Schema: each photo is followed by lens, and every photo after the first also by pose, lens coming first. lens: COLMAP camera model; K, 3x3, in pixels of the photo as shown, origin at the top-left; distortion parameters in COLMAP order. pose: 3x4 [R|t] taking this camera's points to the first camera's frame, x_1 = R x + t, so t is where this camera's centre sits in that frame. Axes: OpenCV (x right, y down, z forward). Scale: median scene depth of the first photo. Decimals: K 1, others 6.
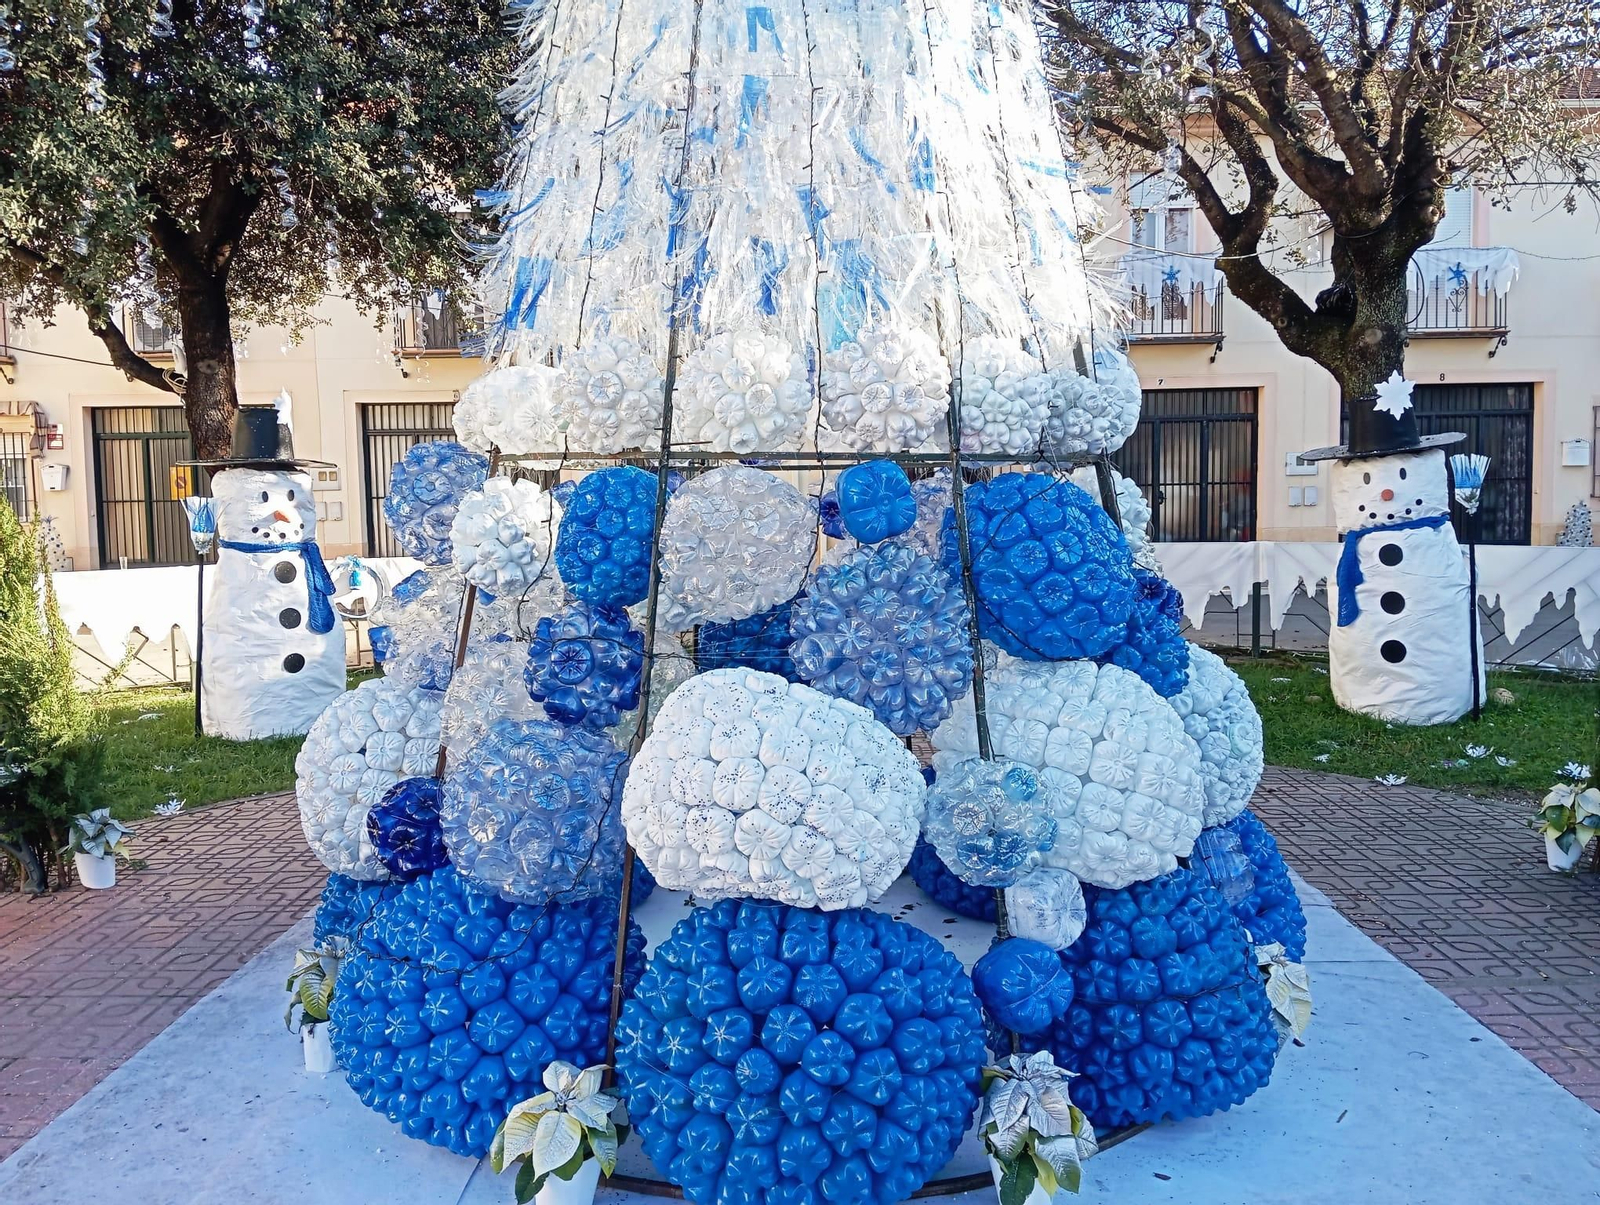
lens RADIAL K [[1312.4, 0, 800.0], [0, 1312.4, 602.5], [0, 0, 1]] dist [0.094327, -0.193542]
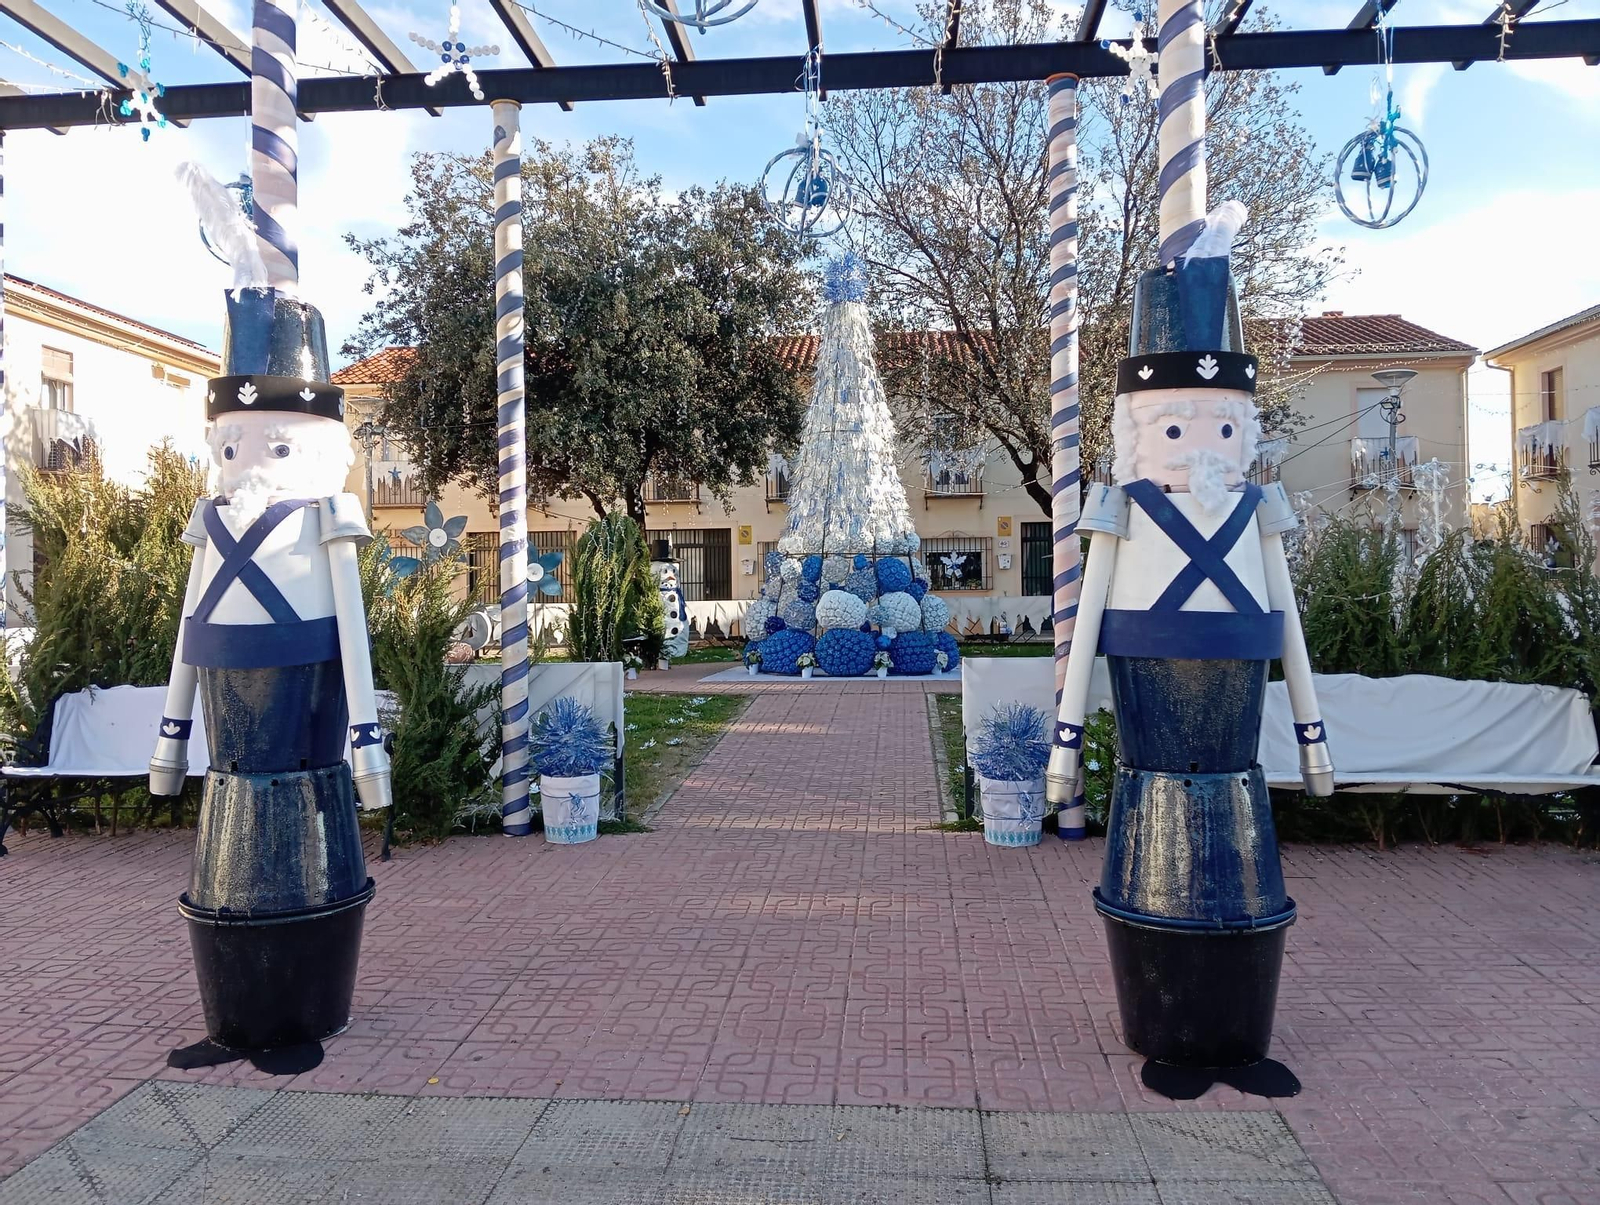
lens RADIAL K [[1312.4, 0, 800.0], [0, 1312.4, 602.5], [0, 0, 1]] dist [0.094327, -0.193542]
pose [[0.997207, 0.002531, -0.074639, 0.209340], [-0.008573, 0.996699, -0.080738, 0.523900], [0.074188, 0.081152, 0.993937, -4.354576]]
